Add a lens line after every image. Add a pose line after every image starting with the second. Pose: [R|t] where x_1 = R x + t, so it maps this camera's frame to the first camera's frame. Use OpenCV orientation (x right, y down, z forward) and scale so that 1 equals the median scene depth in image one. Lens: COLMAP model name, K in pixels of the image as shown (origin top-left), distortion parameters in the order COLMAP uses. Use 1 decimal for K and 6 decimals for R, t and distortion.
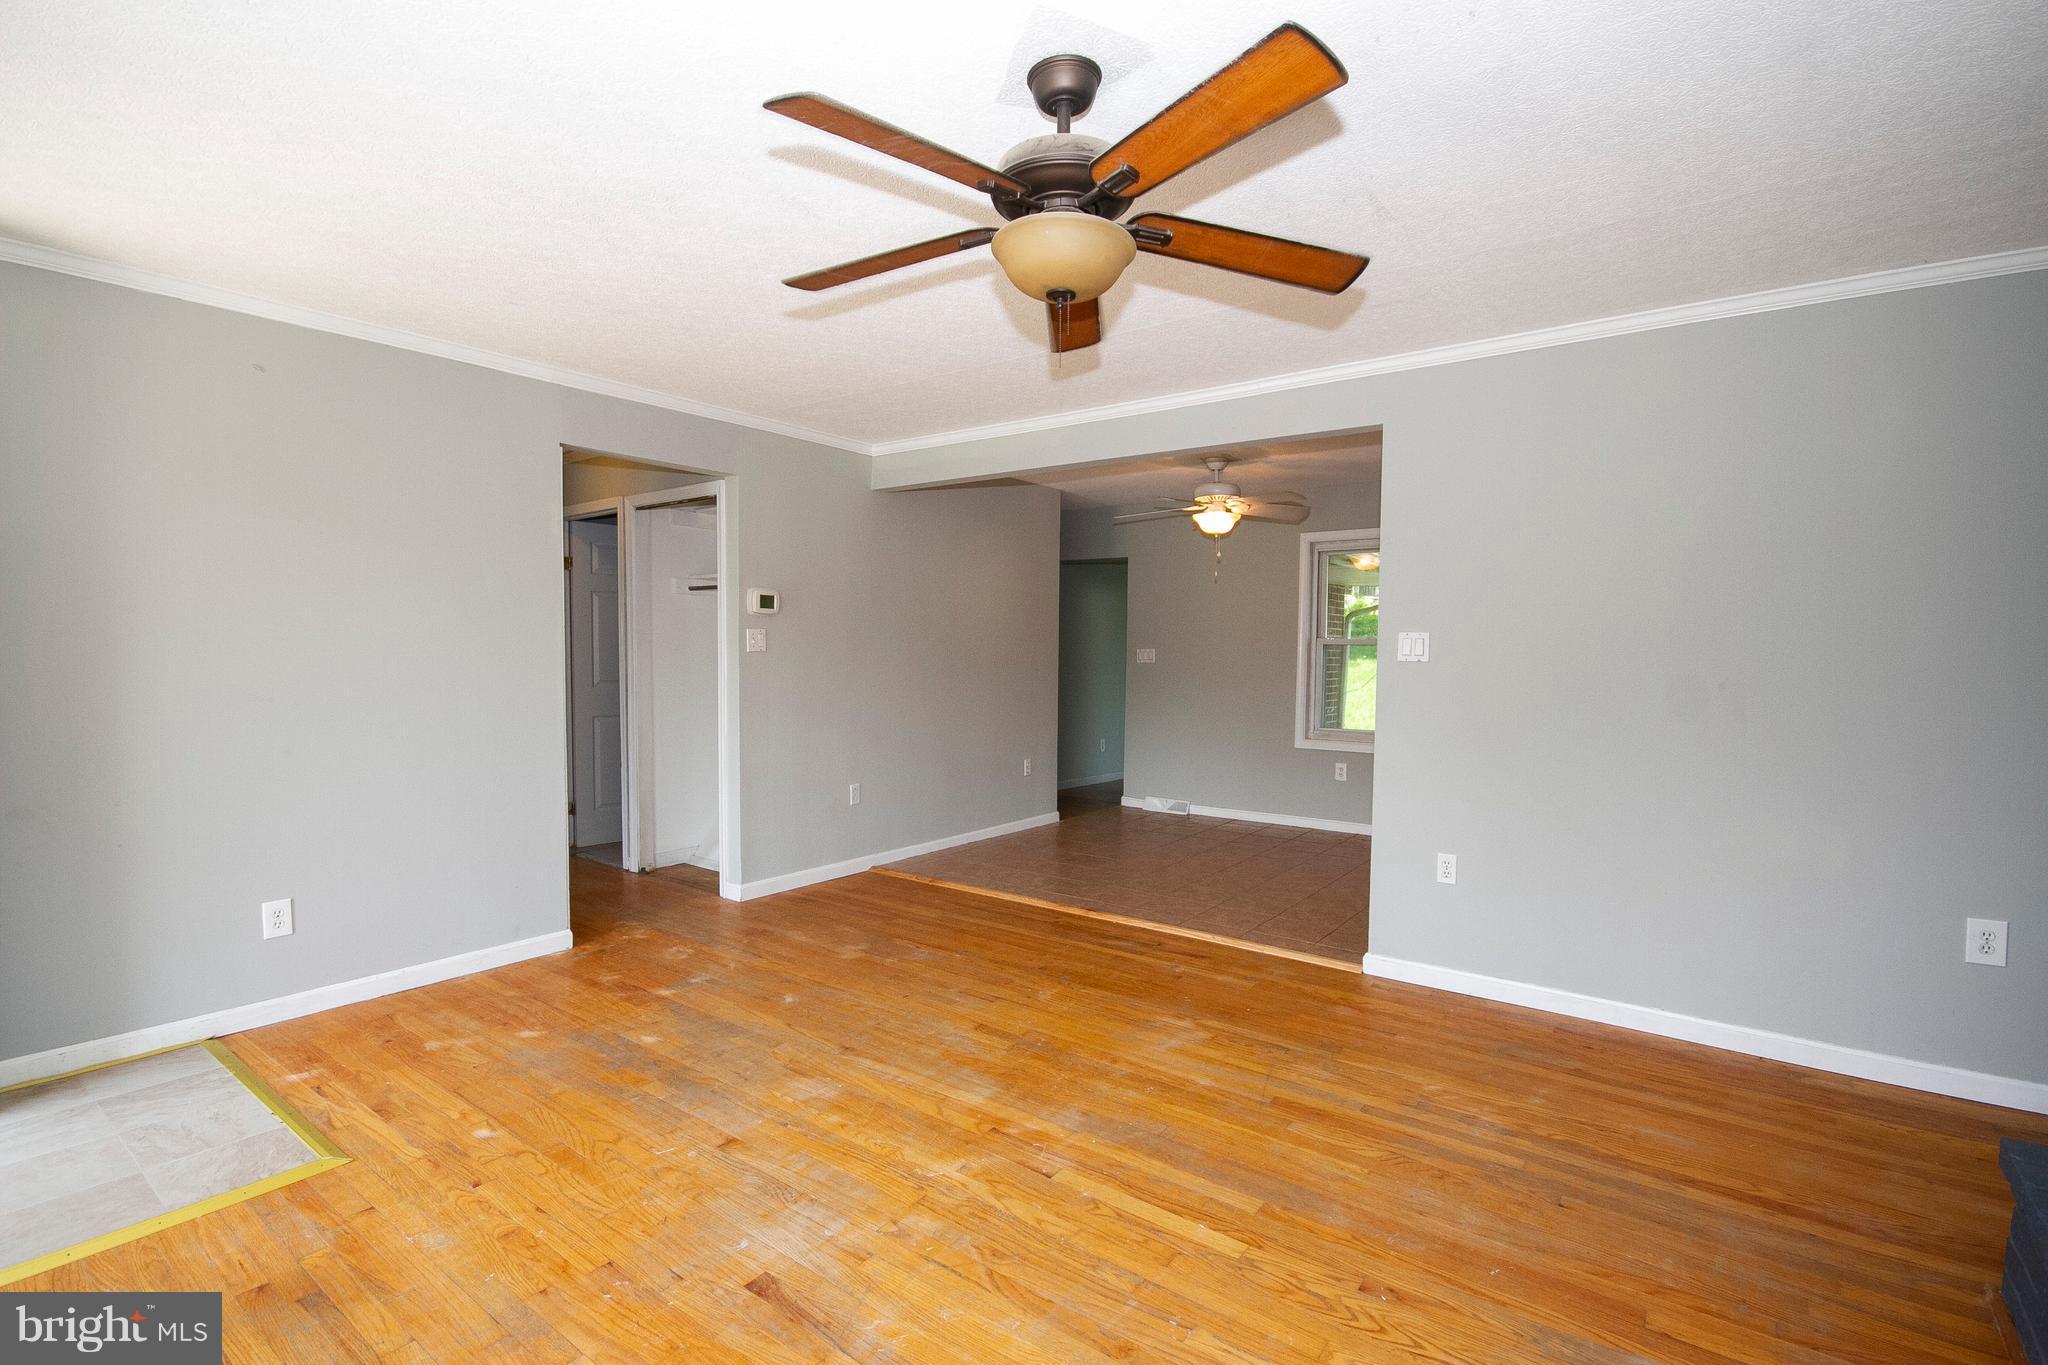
lens RADIAL K [[947.8, 0, 1023.0], [0, 947.8, 694.7], [0, 0, 1]] dist [-0.006062, -0.001339]
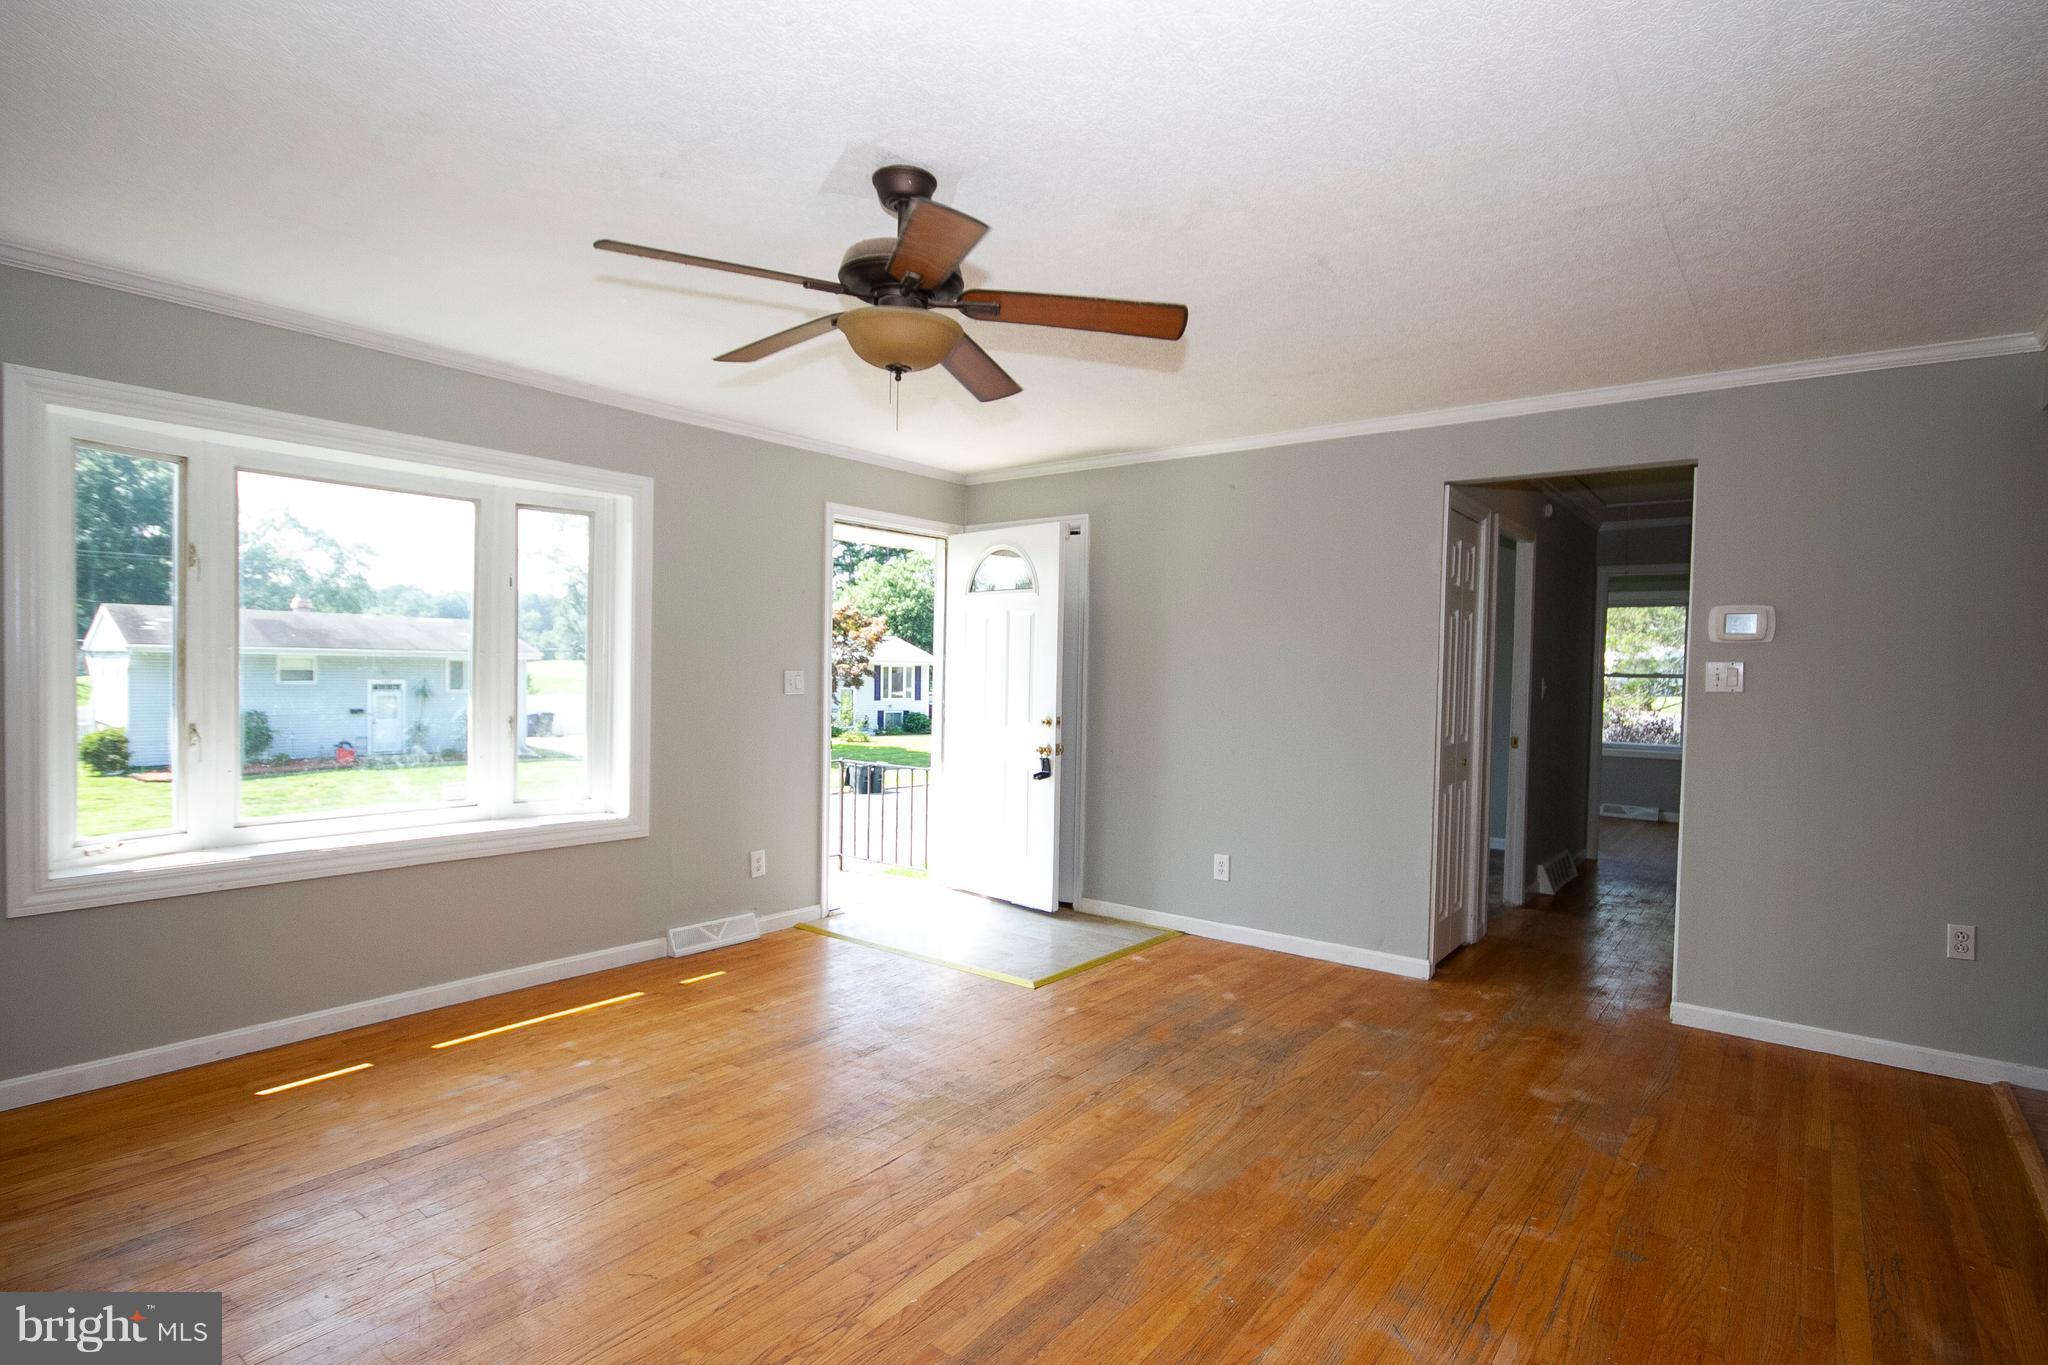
lens RADIAL K [[1020.6, 0, 1013.6], [0, 1020.6, 688.3], [0, 0, 1]] dist [-0.004425, -0.000055]
pose [[-0.021384, 0.010964, -0.999711, 0.924654], [-0.068149, 0.997598, 0.012398, -0.037221], [0.997446, 0.068394, -0.020585, 0.854979]]
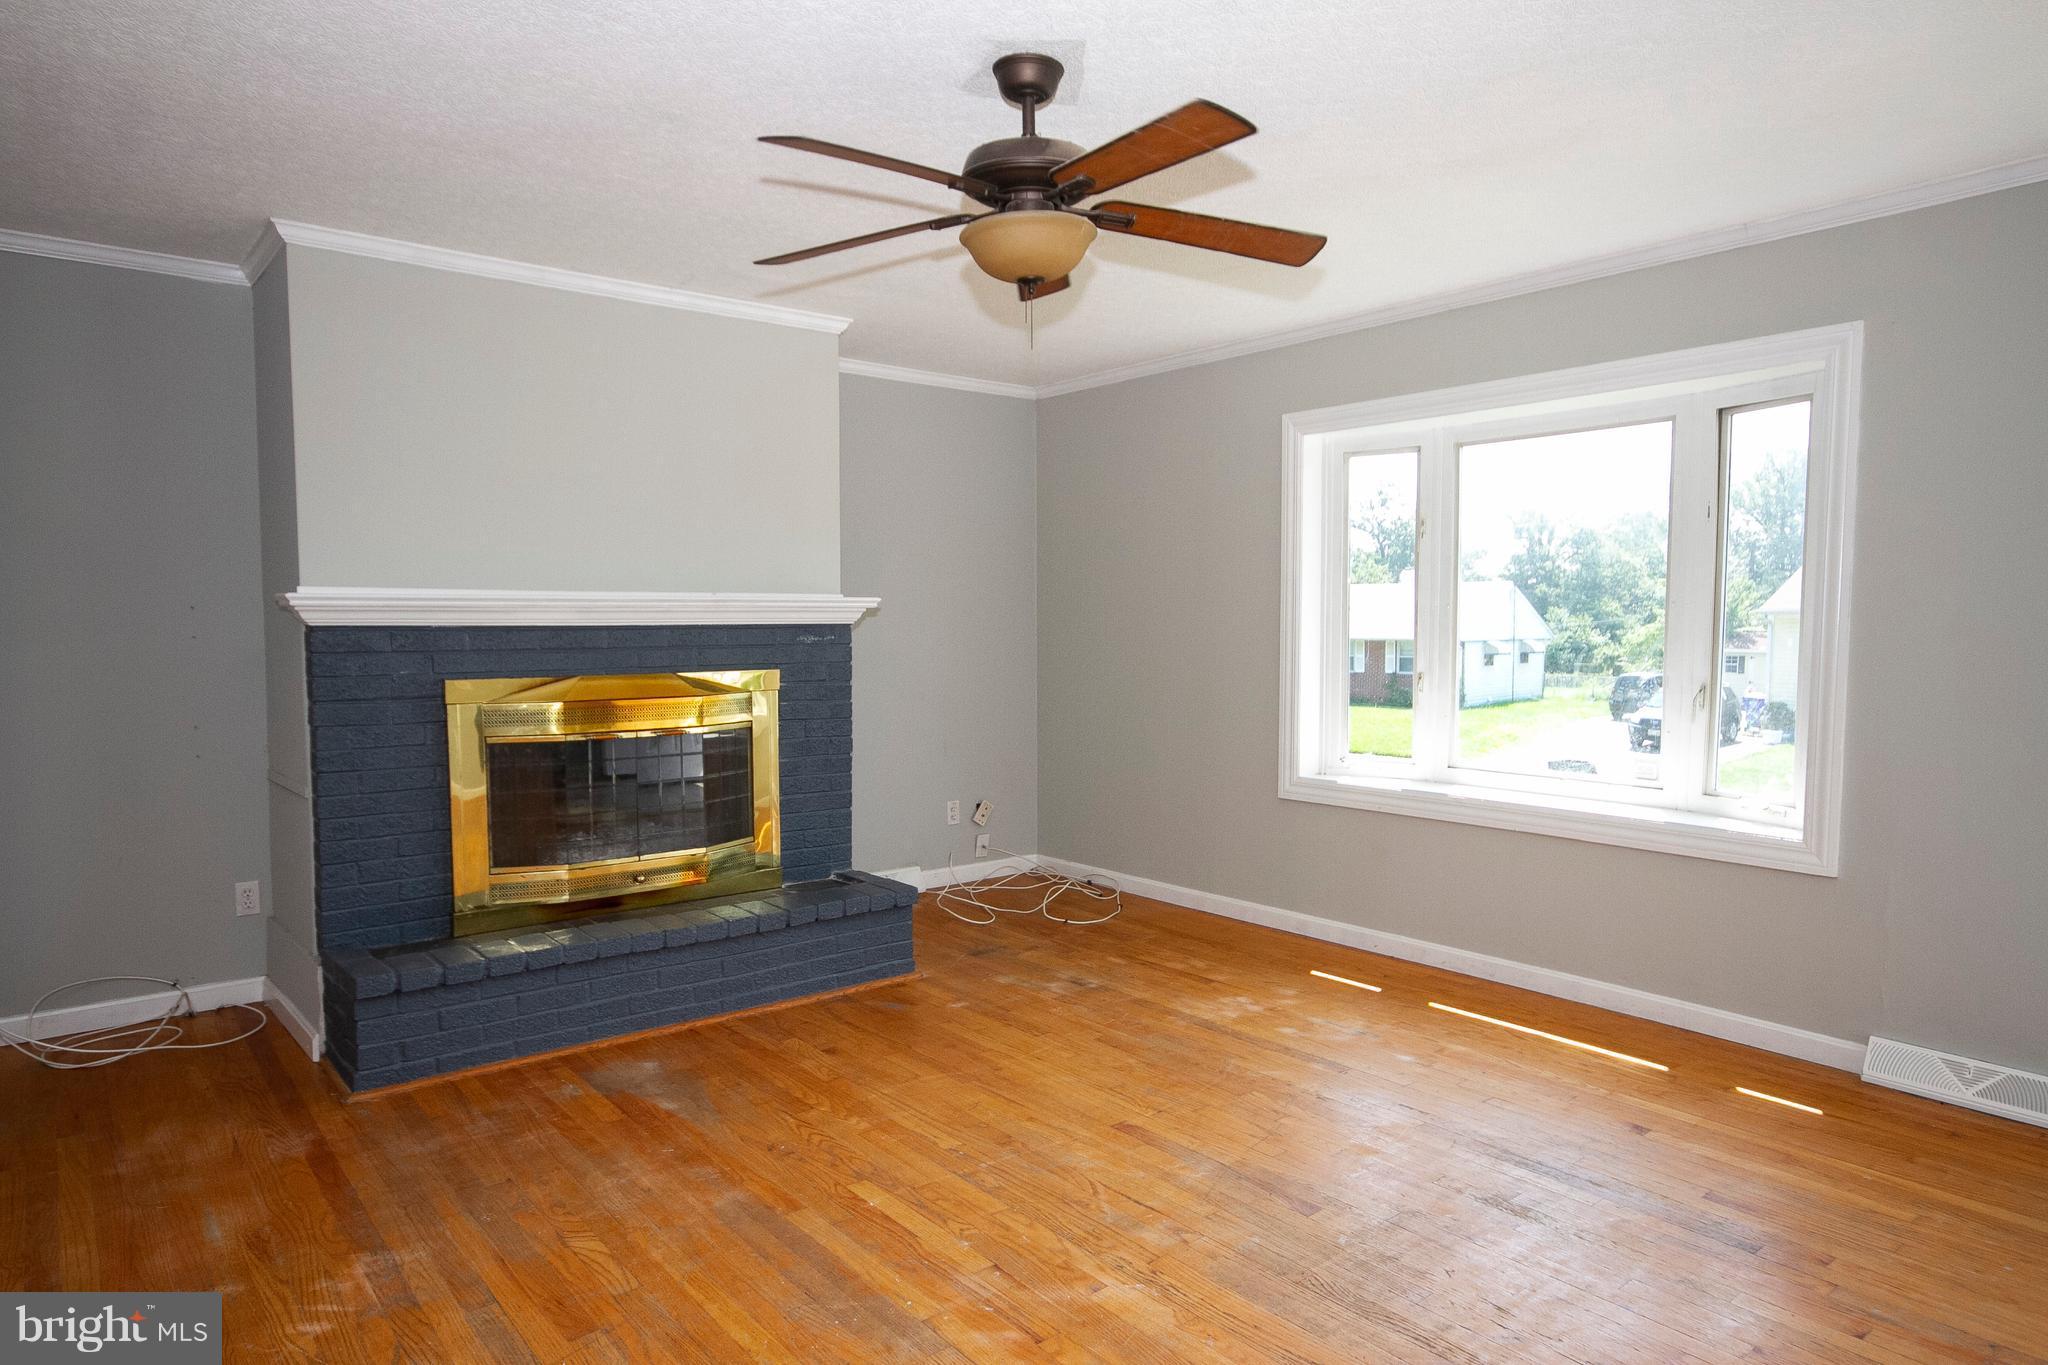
lens RADIAL K [[1225.4, 0, 1041.4], [0, 1225.4, 682.4], [0, 0, 1]] dist [-0.002803, 0.007054]
pose [[-0.972164, -0.017631, 0.233636, -0.213843], [0.006501, 0.994751, 0.102118, -0.082755], [-0.234210, 0.100795, -0.966947, 1.693628]]
